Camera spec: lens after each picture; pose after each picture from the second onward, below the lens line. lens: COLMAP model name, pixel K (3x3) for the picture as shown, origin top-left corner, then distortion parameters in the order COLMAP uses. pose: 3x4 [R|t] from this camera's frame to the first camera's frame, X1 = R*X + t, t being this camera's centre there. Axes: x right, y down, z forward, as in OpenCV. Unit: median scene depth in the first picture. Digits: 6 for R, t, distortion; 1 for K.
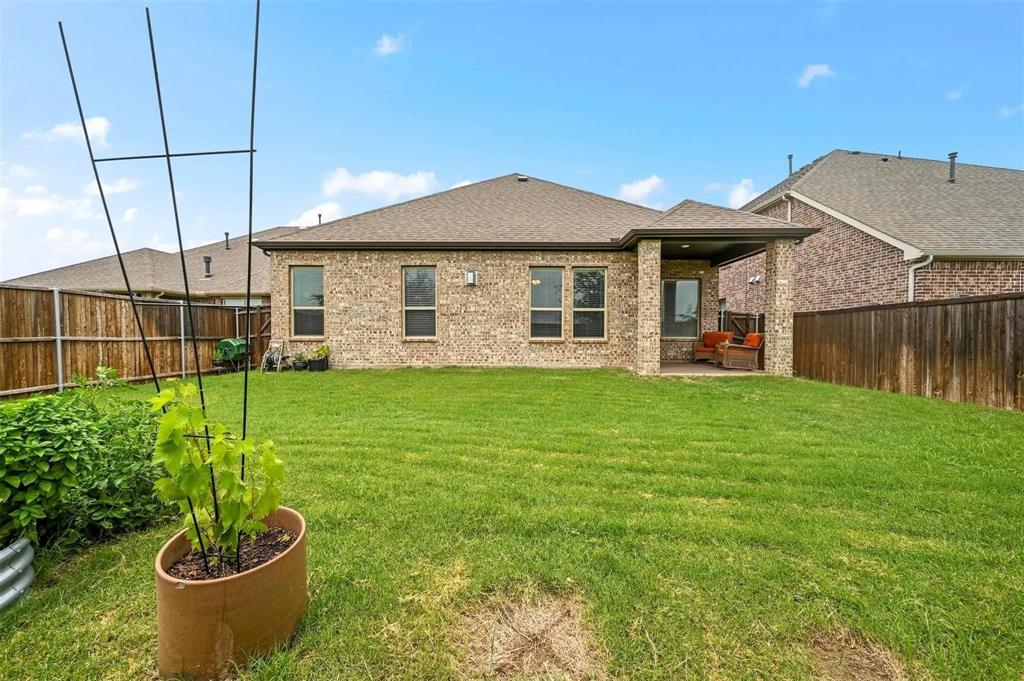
lens RADIAL K [[404.9, 0, 512.1], [0, 404.9, 341.0], [0, 0, 1]] dist [-0.002027, -0.000105]
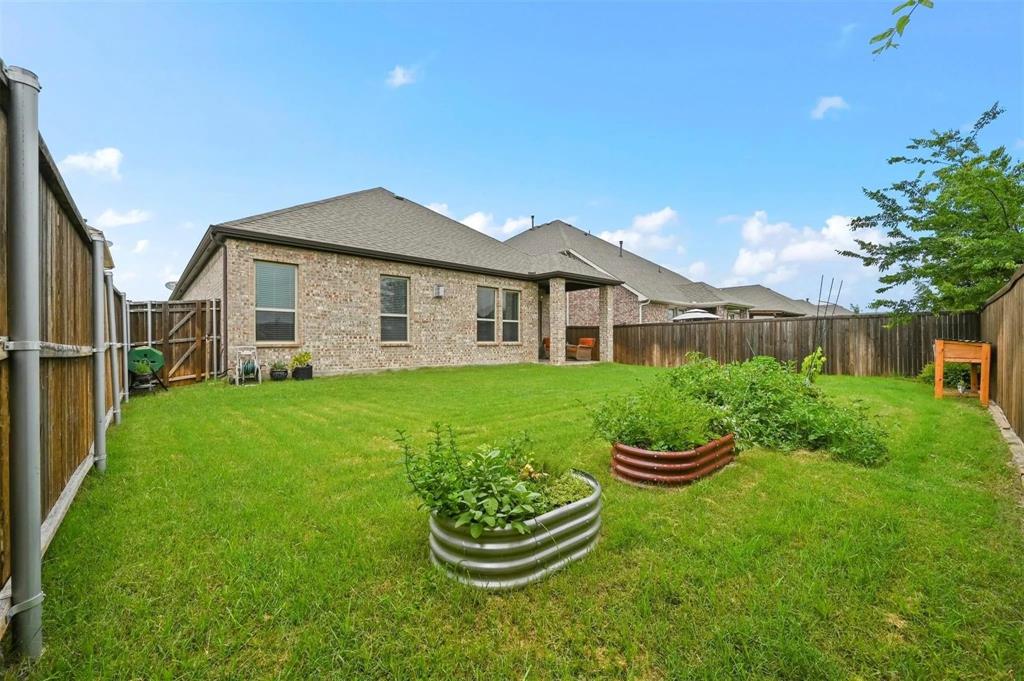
lens RADIAL K [[404.9, 0, 509.1], [0, 404.9, 339.6], [0, 0, 1]] dist [-0.002027, -0.000105]
pose [[0.722807, -0.003987, 0.691038, -0.759391], [0.011832, 0.999908, -0.006607, -0.005263], [-0.690949, 0.012953, 0.722788, 0.013380]]
